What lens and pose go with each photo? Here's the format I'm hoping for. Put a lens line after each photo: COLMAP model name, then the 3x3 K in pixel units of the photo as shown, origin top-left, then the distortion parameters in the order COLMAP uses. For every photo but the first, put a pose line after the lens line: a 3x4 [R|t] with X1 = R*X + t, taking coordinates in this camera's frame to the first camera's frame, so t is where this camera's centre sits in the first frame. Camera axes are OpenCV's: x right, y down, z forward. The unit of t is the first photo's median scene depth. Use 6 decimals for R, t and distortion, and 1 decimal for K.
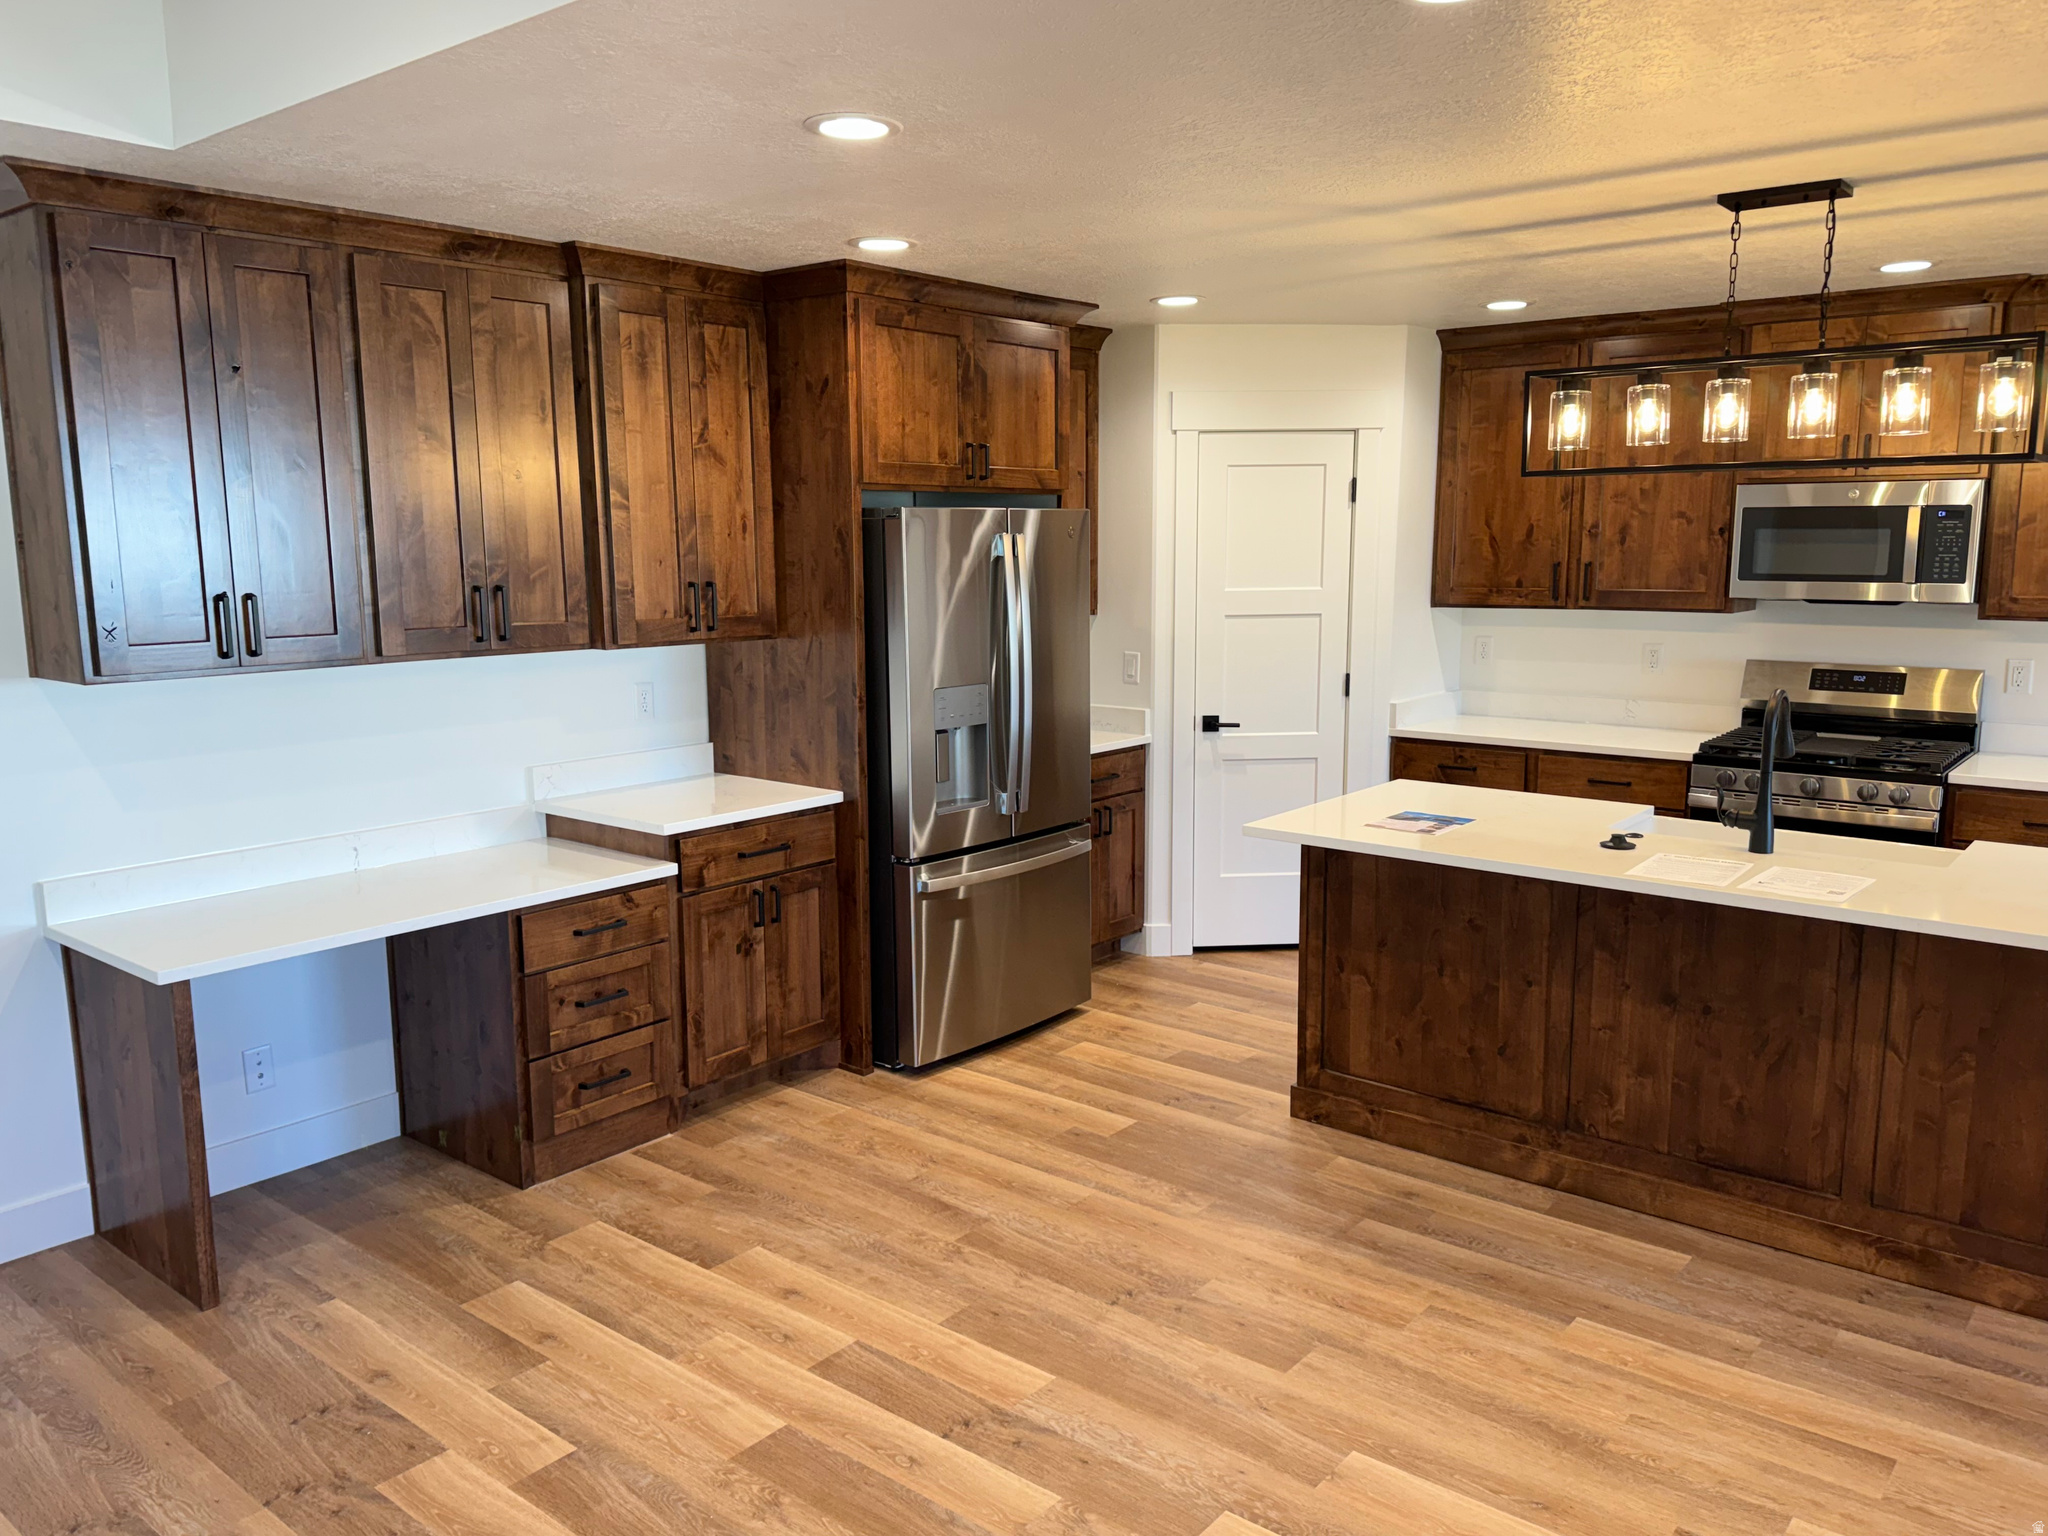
lens RADIAL K [[1548.0, 0, 1026.3], [0, 1548.0, 776.5], [0, 0, 1]] dist [0.110817, -0.118455]
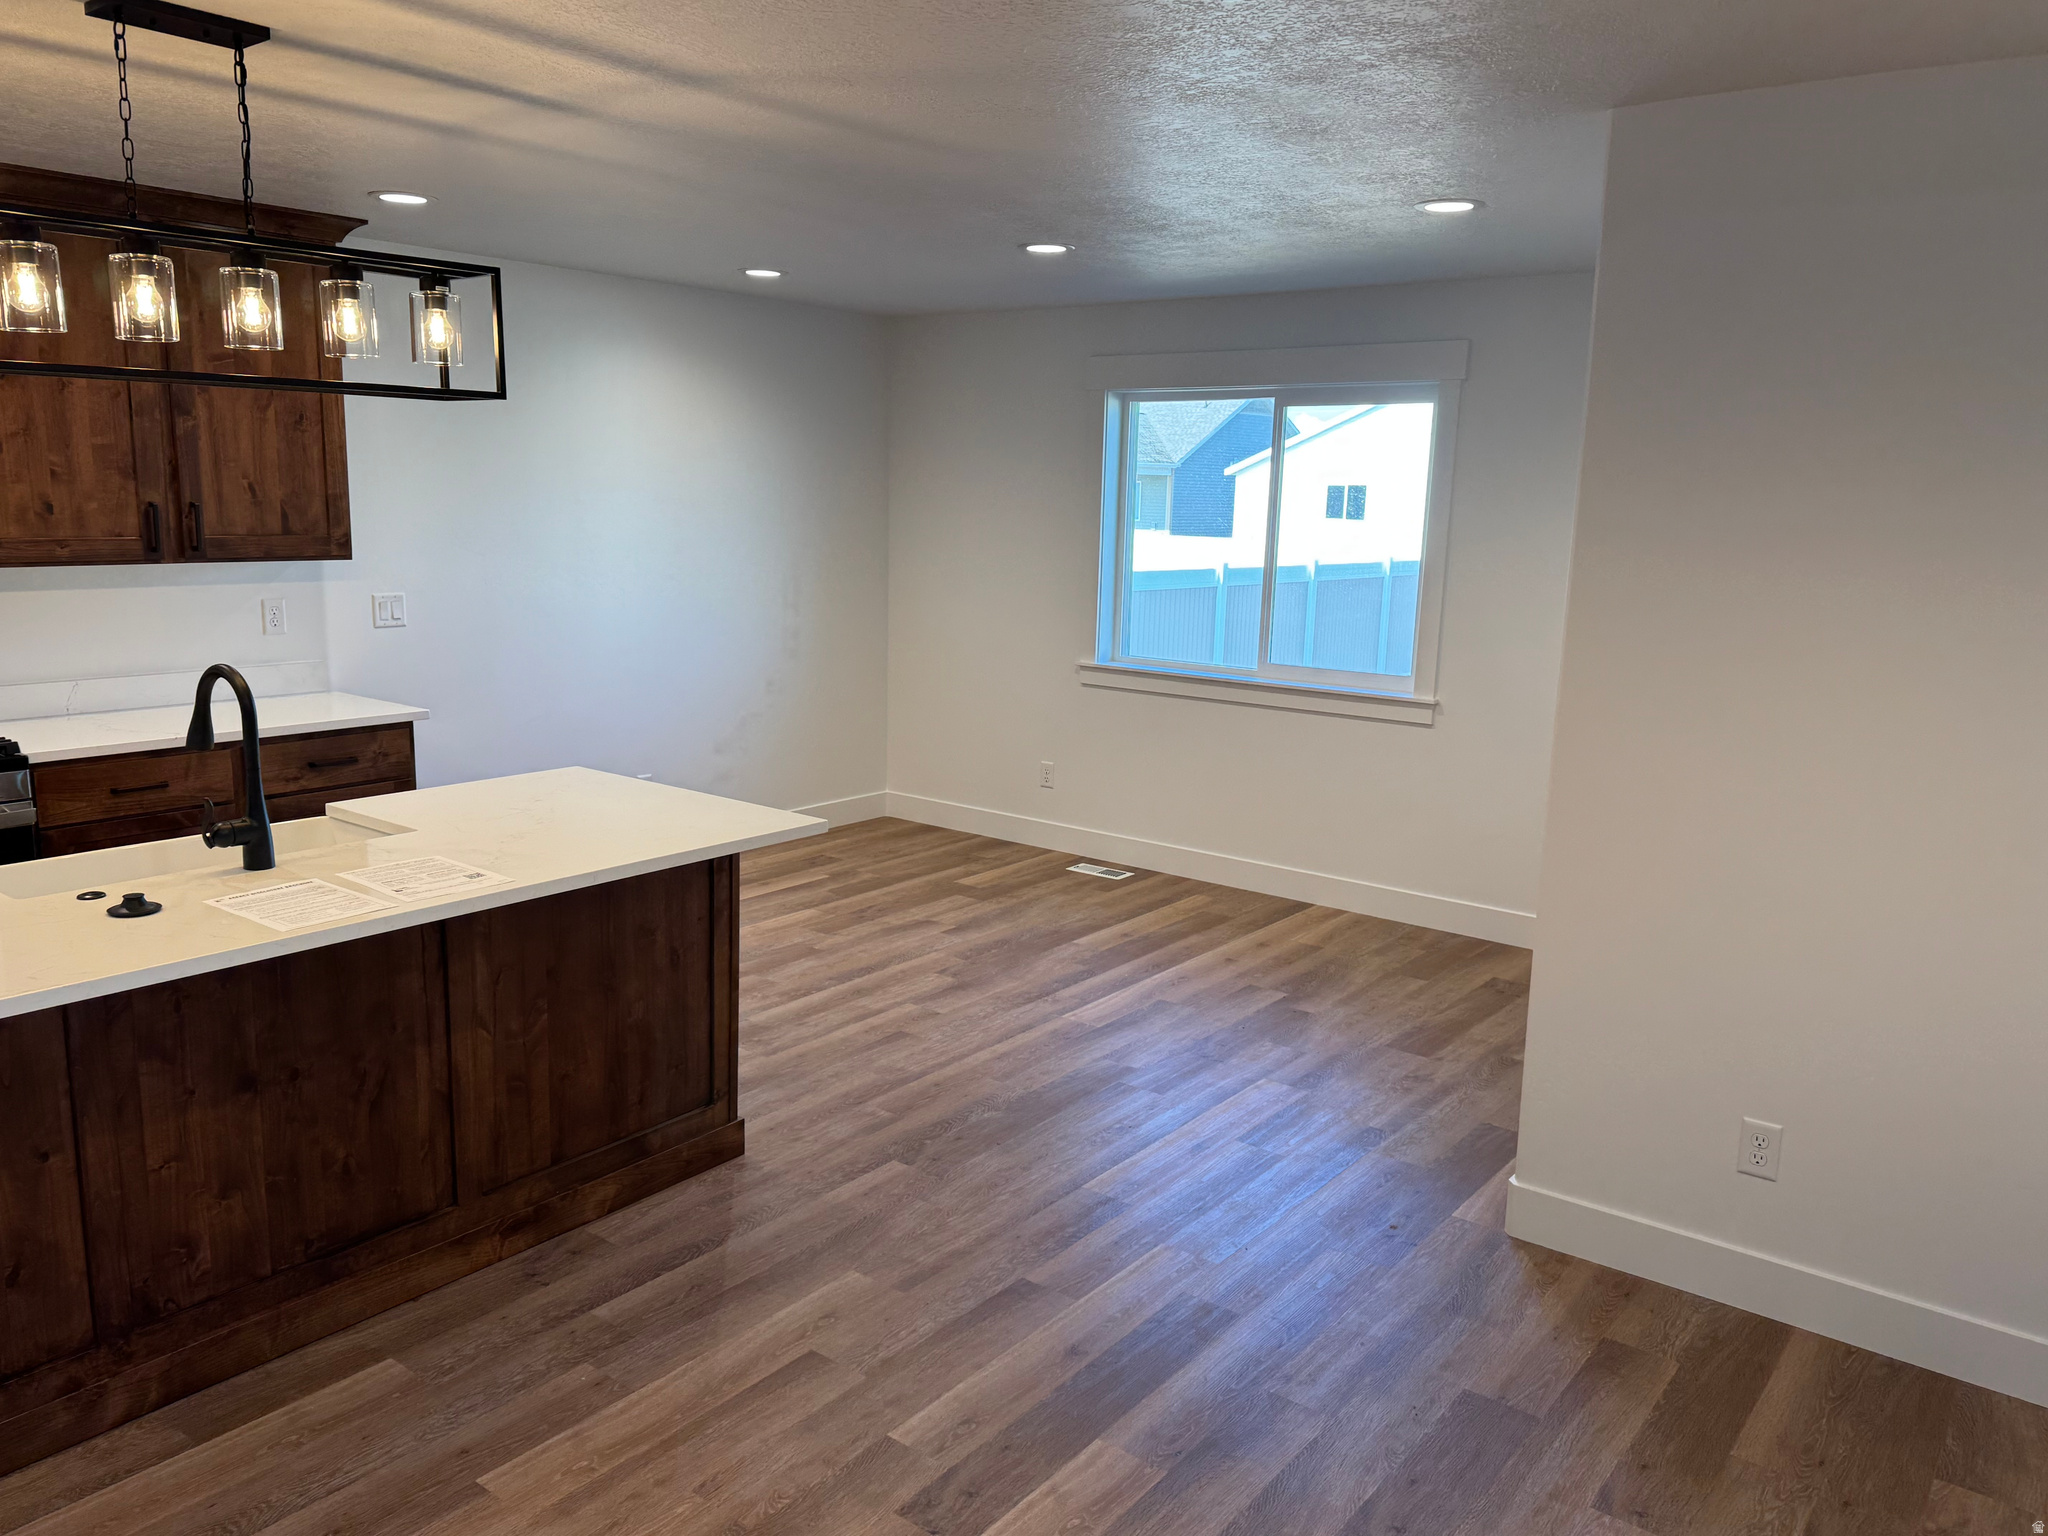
lens RADIAL K [[1548.0, 0, 989.5], [0, 1548.0, 772.7], [0, 0, 1]] dist [0.110817, -0.118455]
pose [[-0.008260, -0.181436, 0.983368, -0.285879], [0.138702, 0.973688, 0.180815, -0.083468], [-0.990300, 0.137889, 0.017123, 0.548798]]
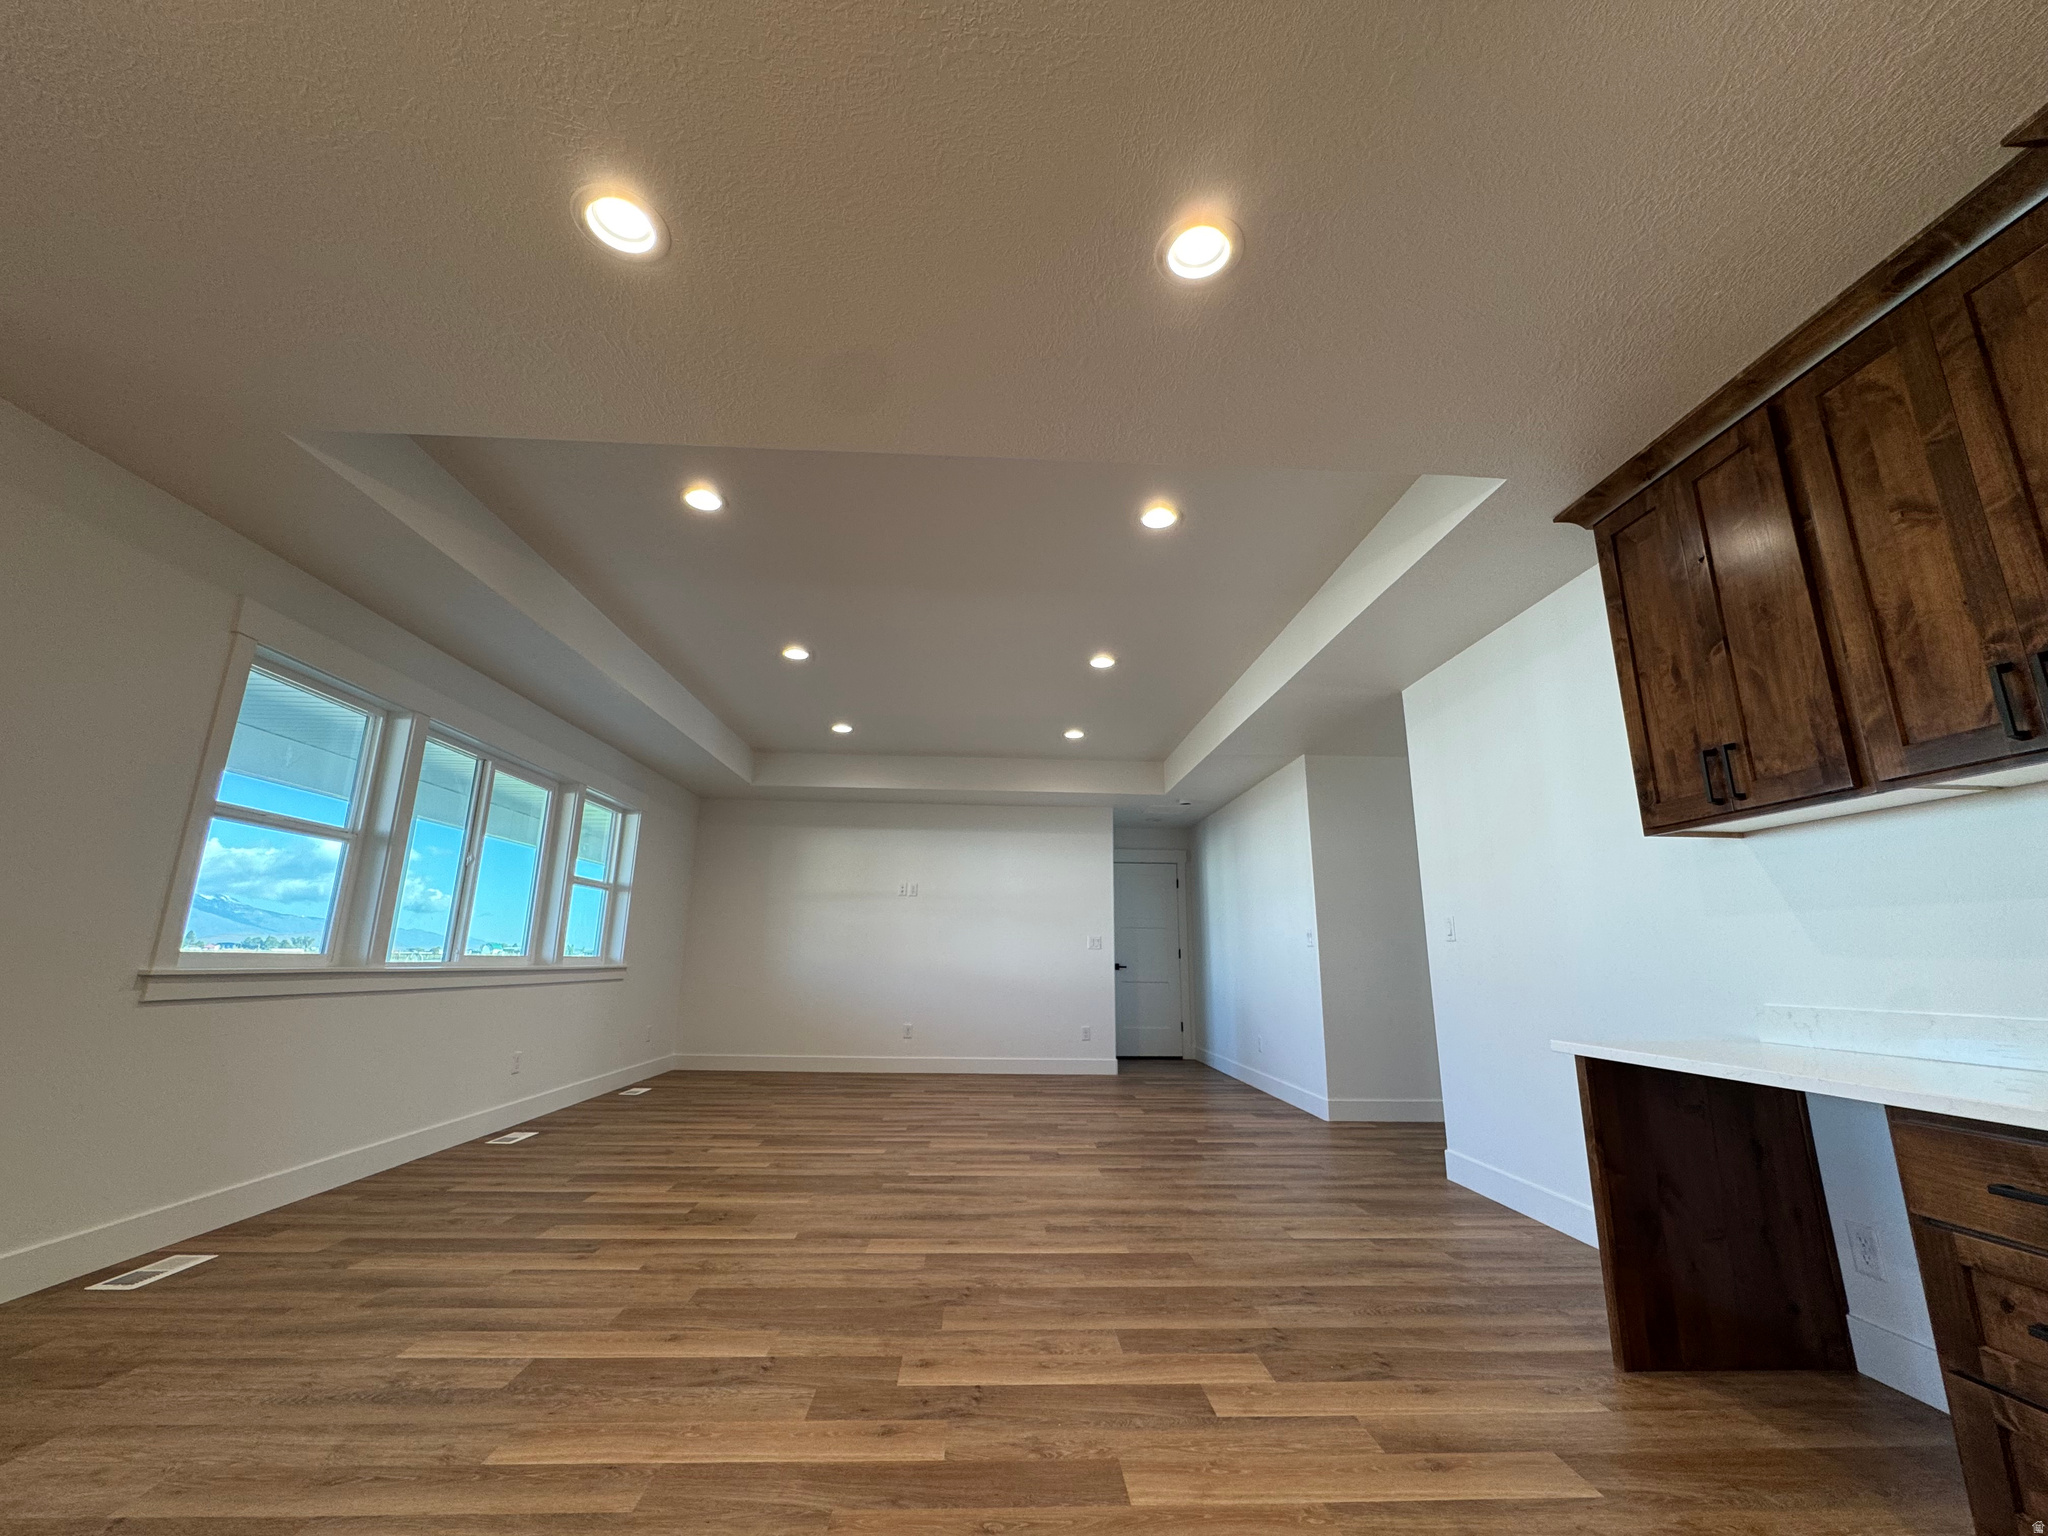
lens RADIAL K [[812.2, 0, 1021.7], [0, 812.2, 772.2], [0, 0, 1]] dist [-0.002267, -0.000711]
pose [[-0.745635, -0.158604, -0.647204, 0.215012], [-0.117134, 0.987334, -0.107008, 0.019395], [0.655978, -0.003979, -0.754769, 0.979219]]
